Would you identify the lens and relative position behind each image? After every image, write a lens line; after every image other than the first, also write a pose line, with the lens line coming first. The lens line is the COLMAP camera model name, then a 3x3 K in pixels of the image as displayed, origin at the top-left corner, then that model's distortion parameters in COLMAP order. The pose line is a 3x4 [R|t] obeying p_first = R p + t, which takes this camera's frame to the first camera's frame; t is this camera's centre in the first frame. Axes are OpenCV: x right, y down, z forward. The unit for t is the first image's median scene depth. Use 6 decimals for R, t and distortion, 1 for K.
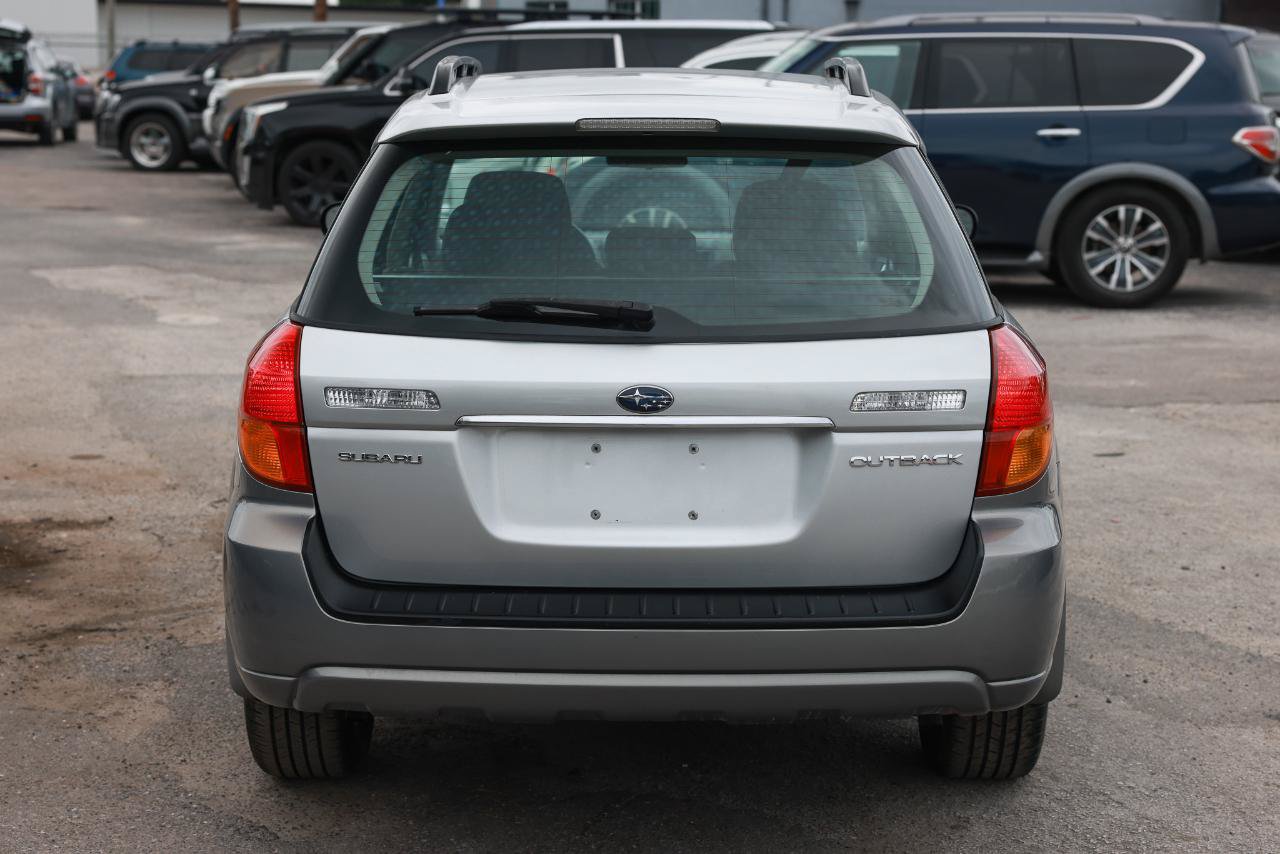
lens RADIAL K [[2348.4, 0, 640.0], [0, 2348.4, 427.0], [0, 0, 1]] dist [0.154048, 0.138798]
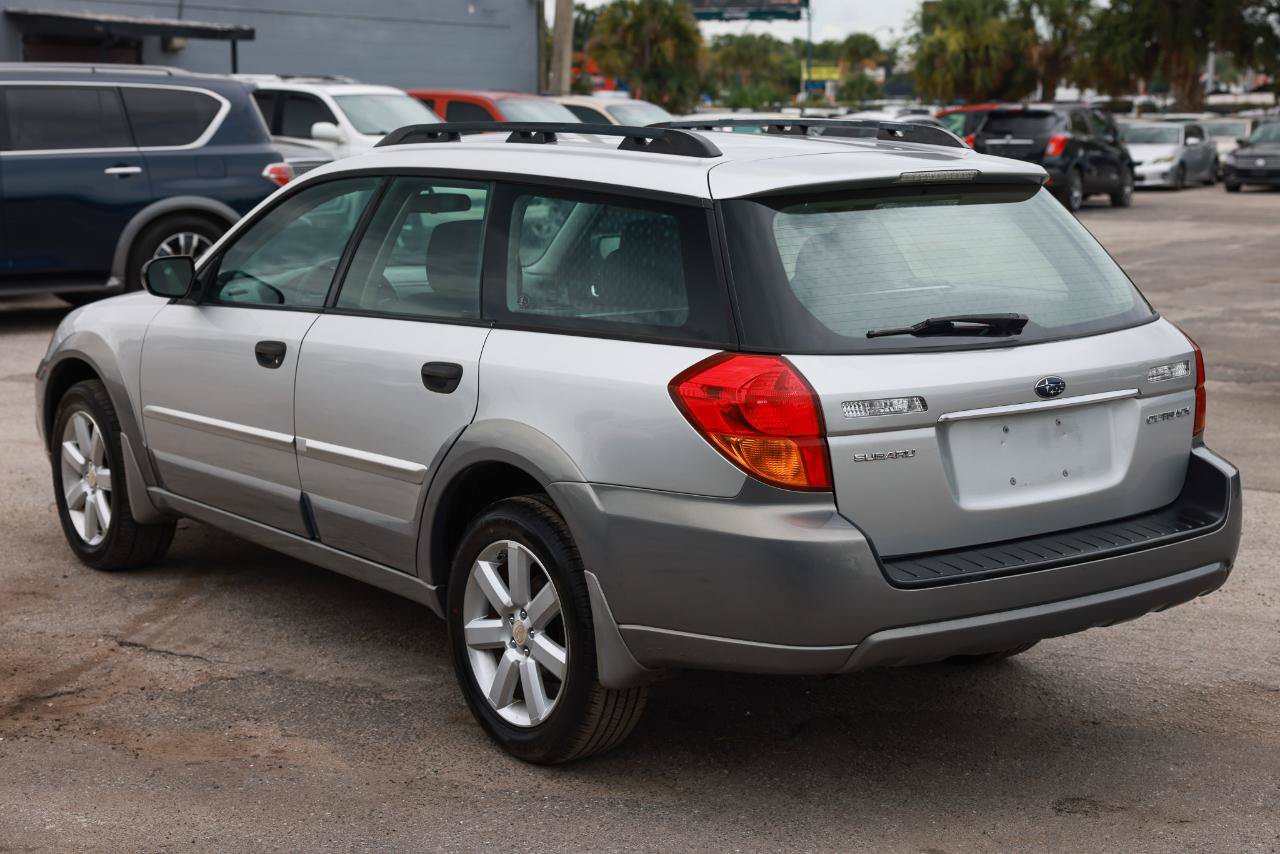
lens RADIAL K [[2086.8, 0, 640.0], [0, 2086.8, 427.0], [0, 0, 1]] dist [0.048464, 0.068174]
pose [[0.795945, -0.101795, 0.596749, -0.513830], [0.100087, 0.994323, 0.036118, -0.032163], [-0.597038, 0.030978, 0.801614, 0.127670]]
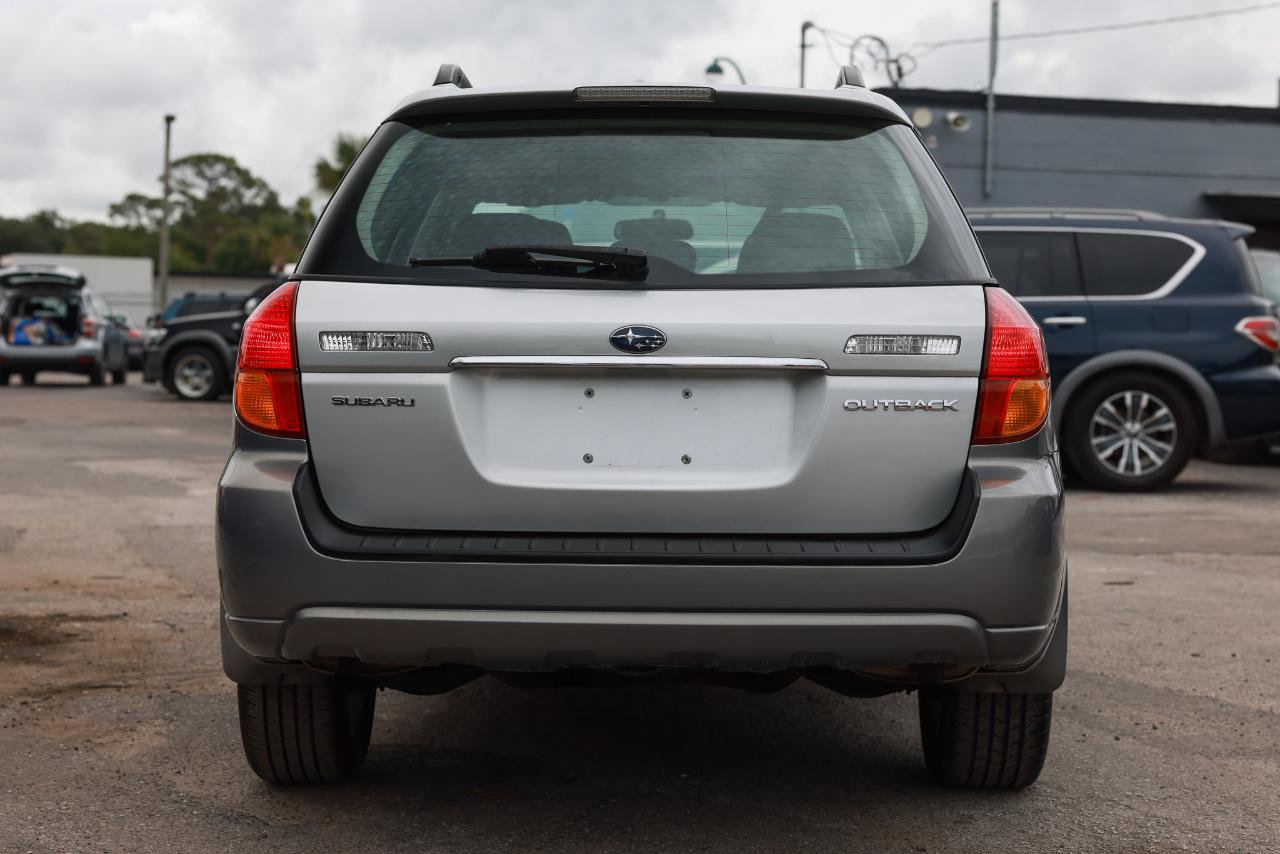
lens RADIAL K [[2273.4, 0, 618.9], [0, 2273.4, 422.0], [0, 0, 1]] dist [0.168036, 0.061433]
pose [[0.999777, 0.003126, -0.020866, 0.008521], [-0.005550, 0.993099, -0.117145, 0.081154], [0.020355, 0.117235, 0.992896, 0.025524]]
